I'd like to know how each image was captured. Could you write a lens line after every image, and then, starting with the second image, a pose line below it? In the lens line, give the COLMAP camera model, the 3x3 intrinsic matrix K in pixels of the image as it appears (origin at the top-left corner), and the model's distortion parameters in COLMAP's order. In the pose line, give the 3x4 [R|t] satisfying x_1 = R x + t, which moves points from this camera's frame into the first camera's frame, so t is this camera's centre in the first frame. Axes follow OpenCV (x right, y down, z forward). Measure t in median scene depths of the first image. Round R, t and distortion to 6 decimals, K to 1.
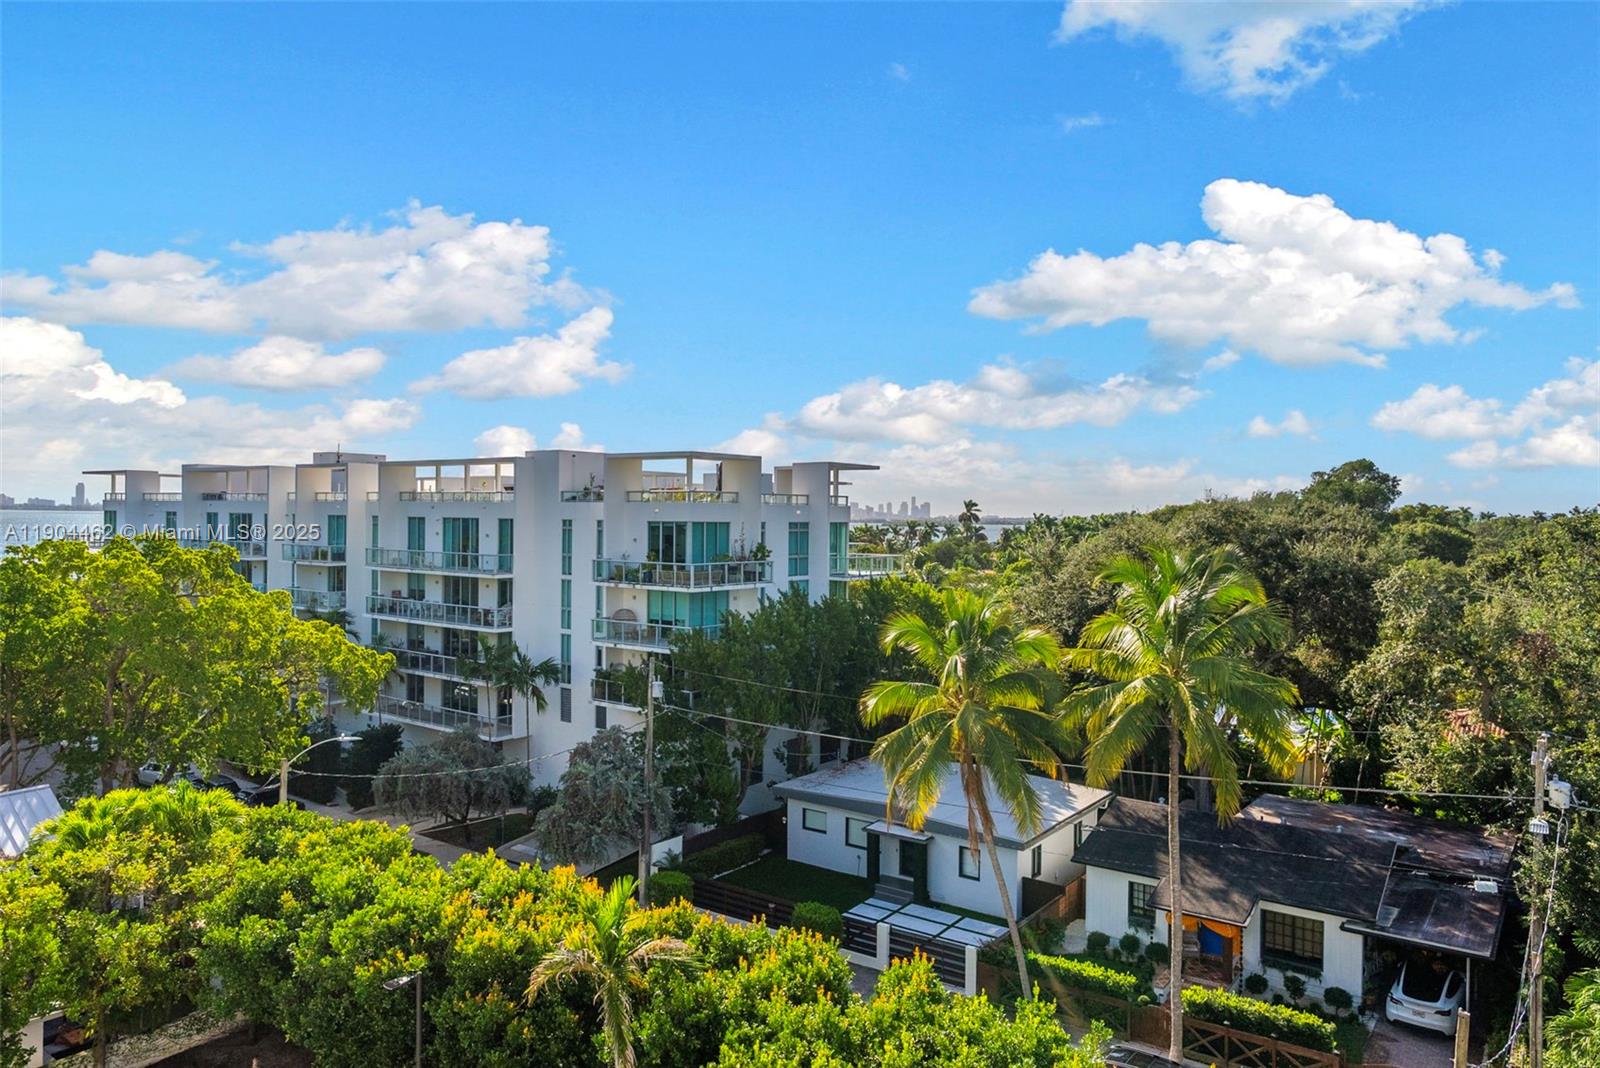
lens RADIAL K [[1081.1, 0, 800.0], [0, 1081.1, 534.0], [0, 0, 1]] dist [-0.004304, 0.000103]
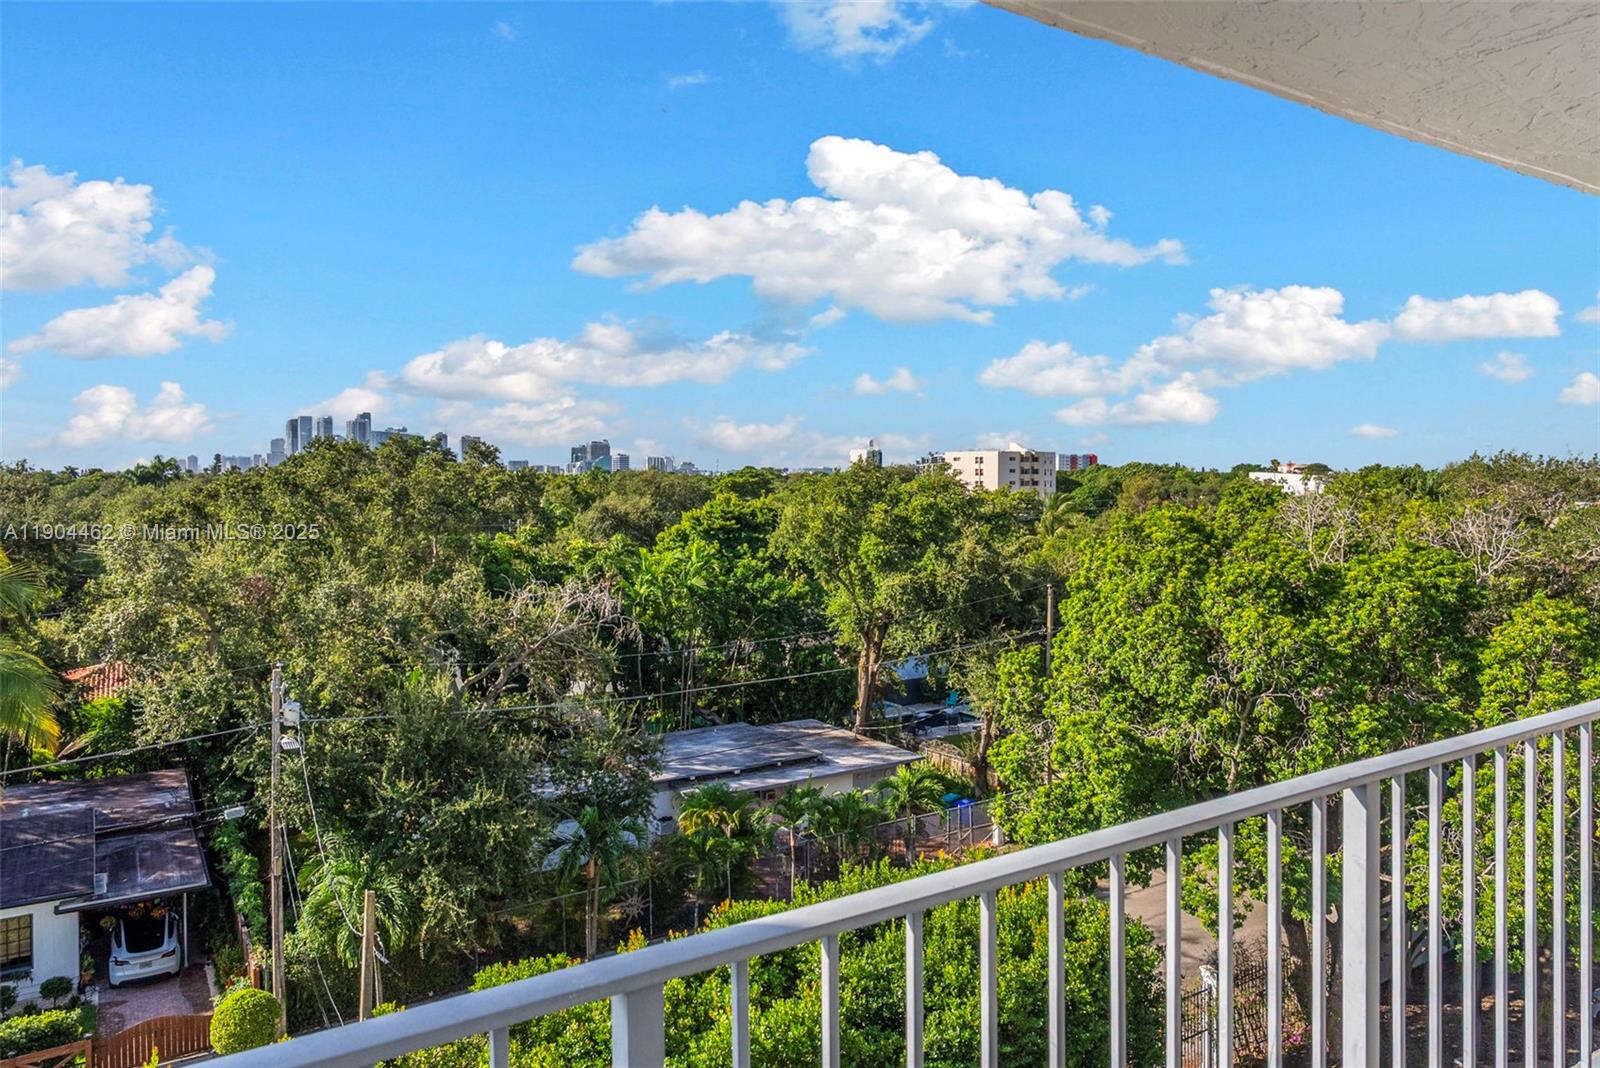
lens RADIAL K [[1081.6, 0, 817.8], [0, 1081.6, 492.0], [0, 0, 1]] dist [-0.025860, 0.016796]
pose [[0.338903, -0.015954, 0.940686, -0.144232], [0.013982, 0.999831, 0.011920, -0.001527], [-0.940717, 0.009113, 0.339069, 0.060460]]
